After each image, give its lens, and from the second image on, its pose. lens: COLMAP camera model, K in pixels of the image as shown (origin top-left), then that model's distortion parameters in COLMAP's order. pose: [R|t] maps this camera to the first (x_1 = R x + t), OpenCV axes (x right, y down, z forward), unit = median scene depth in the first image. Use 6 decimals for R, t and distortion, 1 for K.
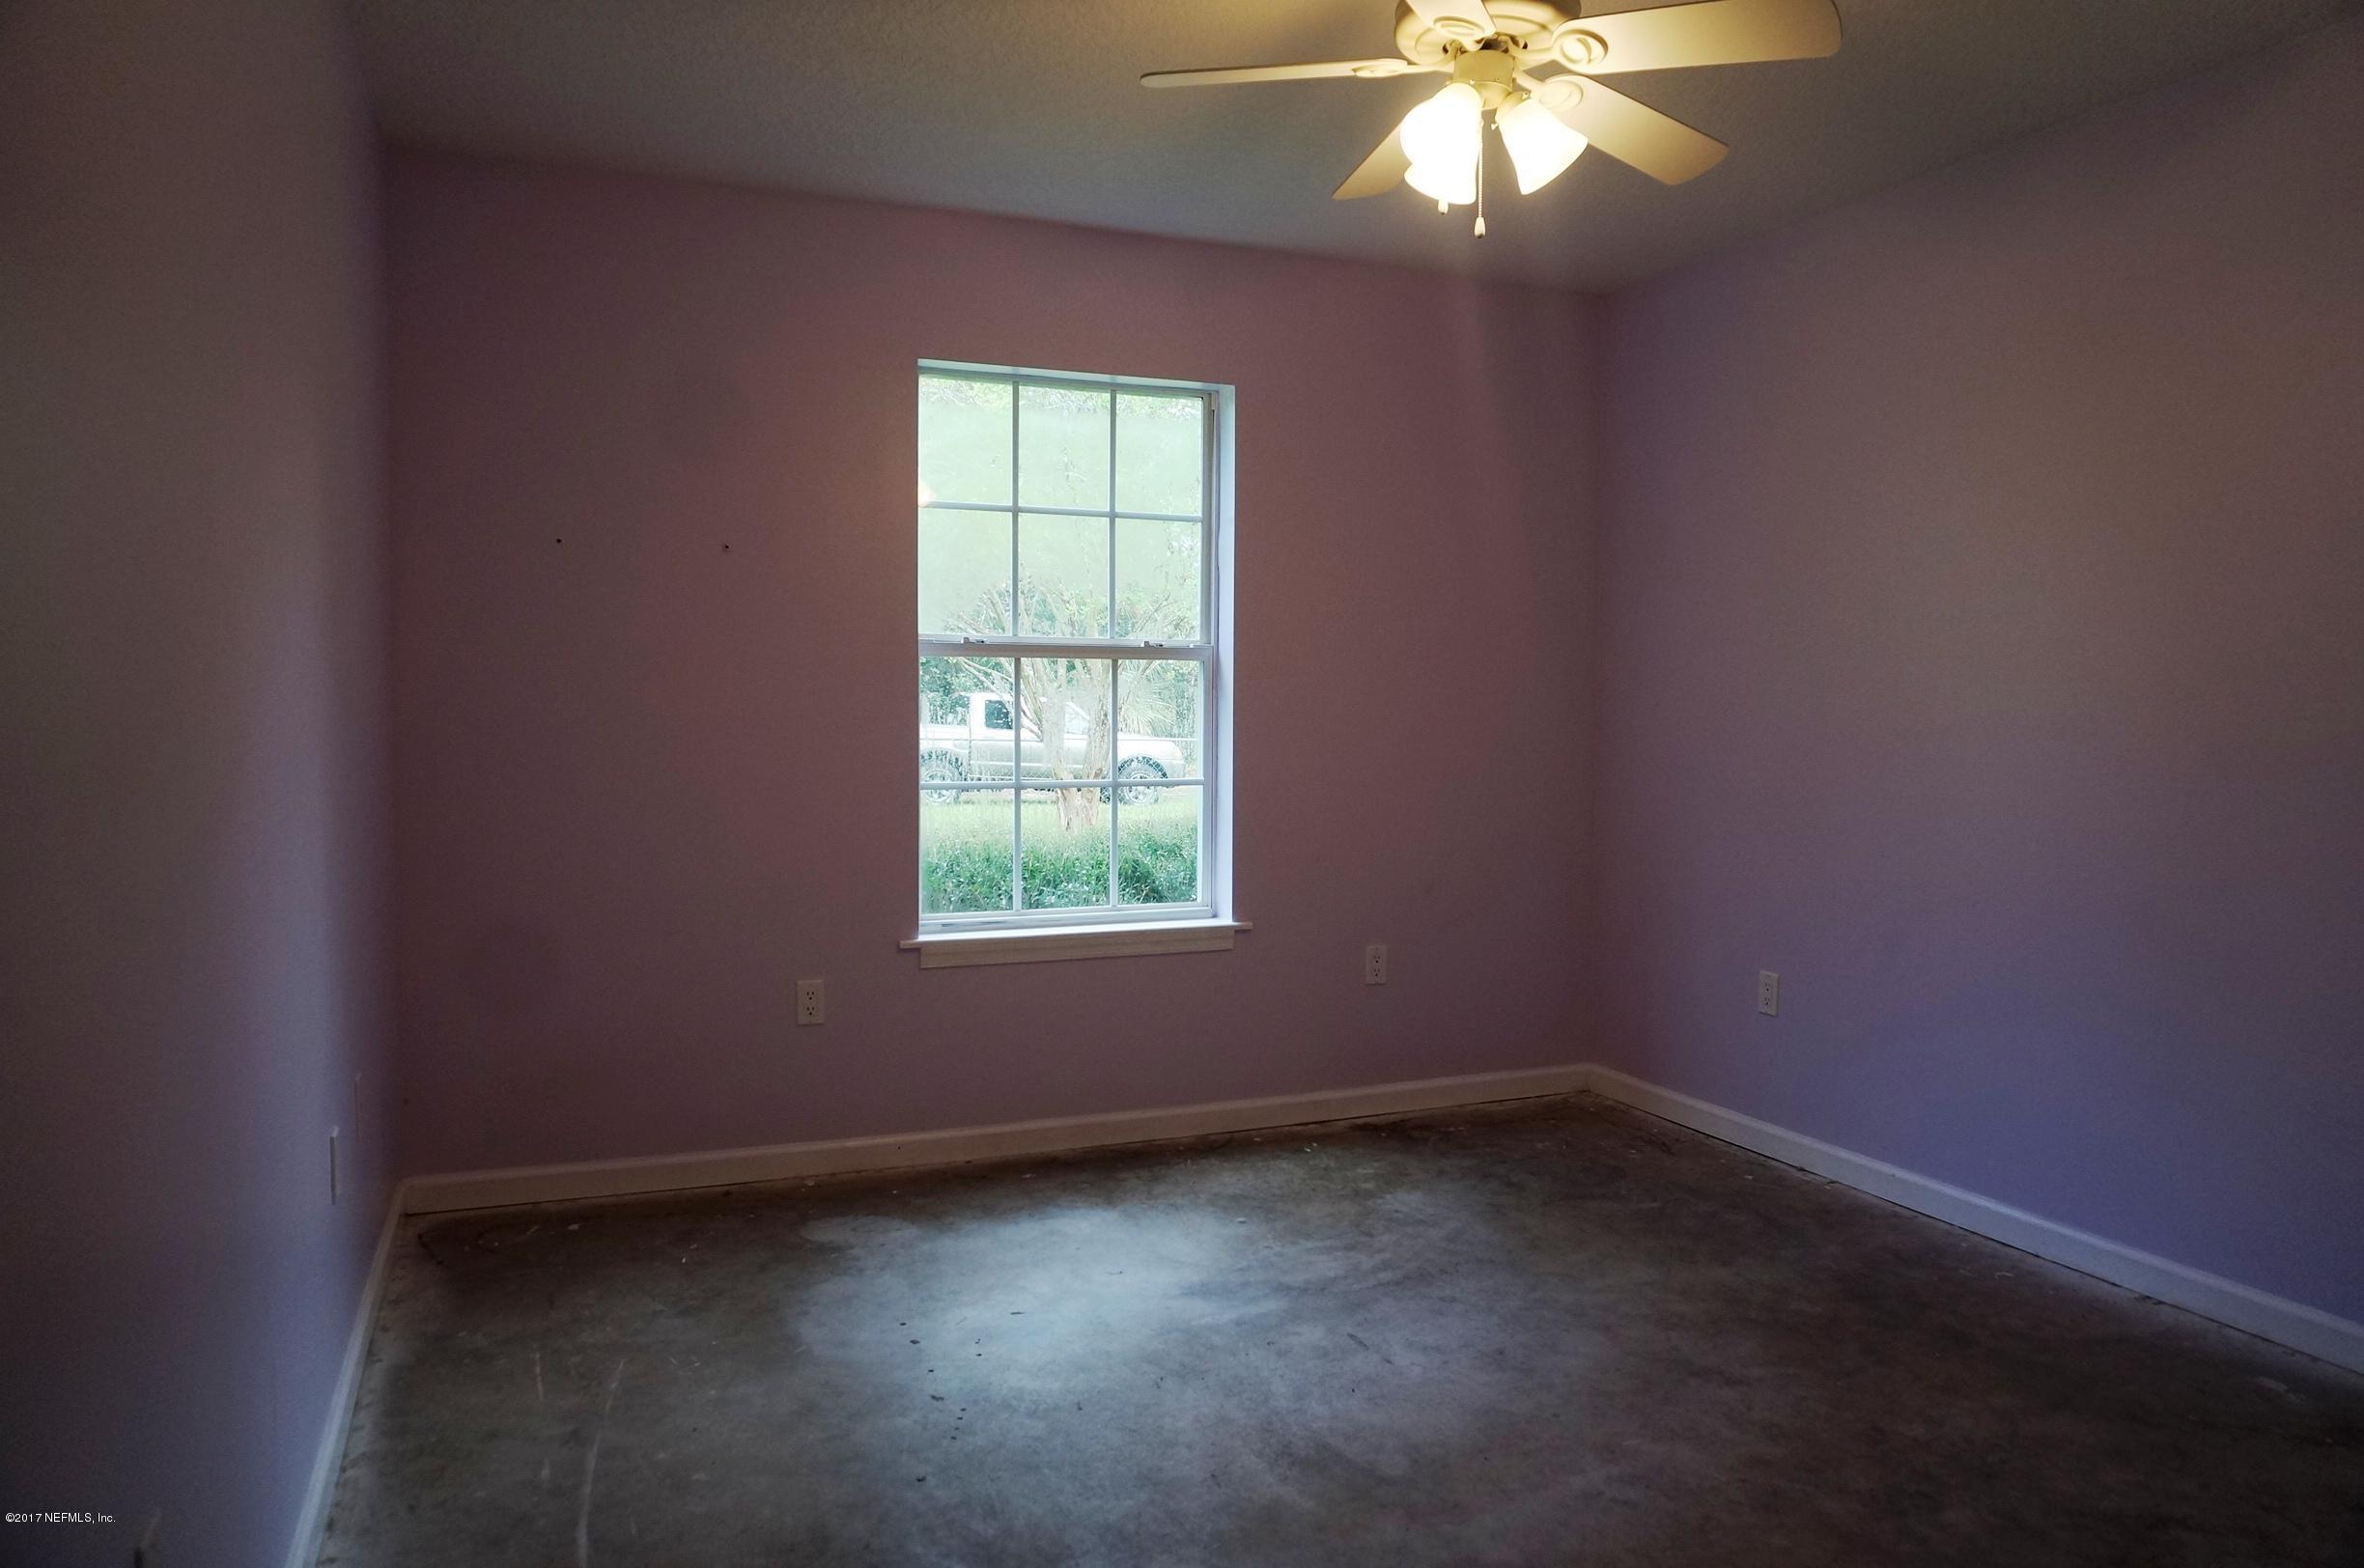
lens RADIAL K [[1566.9, 0, 1096.6], [0, 1566.9, 742.4], [0, 0, 1]] dist [-0.049462, 0.031290]
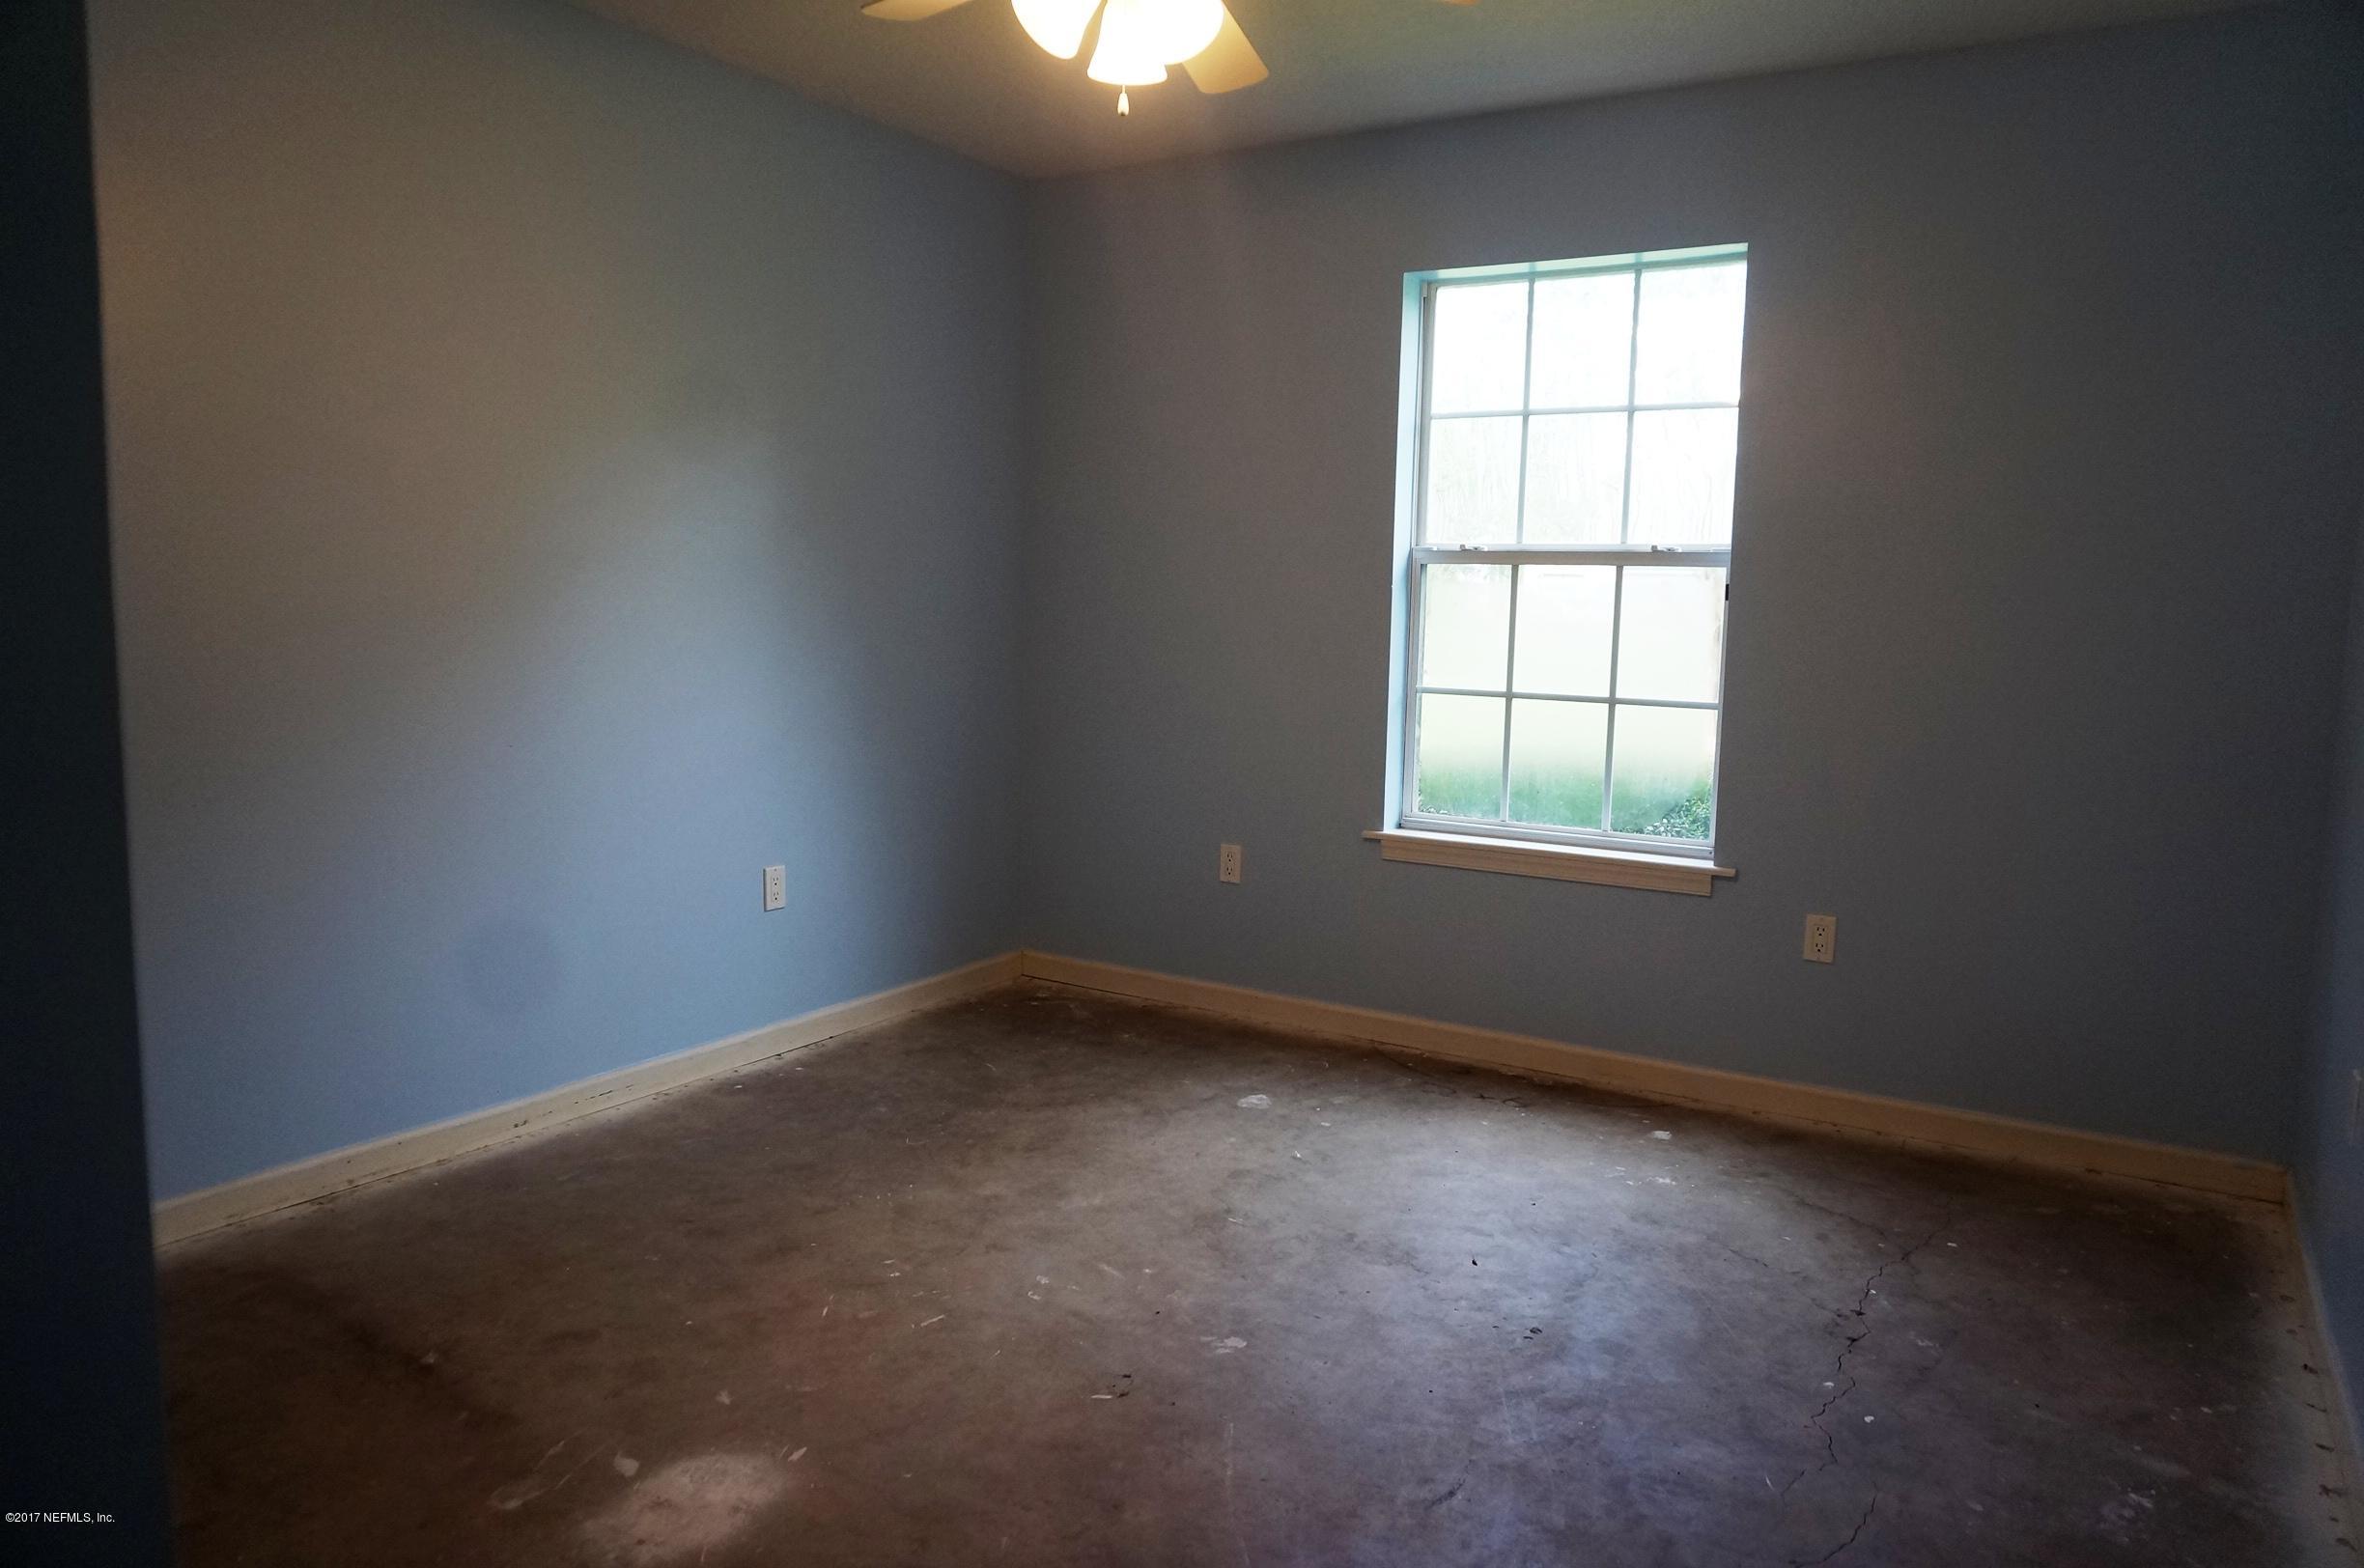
lens RADIAL K [[1566.9, 0, 1170.4], [0, 1566.9, 783.6], [0, 0, 1]] dist [-0.049462, 0.031290]
pose [[0.586945, 0.102132, -0.803159, 0.624106], [-0.043065, 0.994546, 0.094998, -0.001460], [0.808481, -0.021170, 0.588141, 0.248024]]
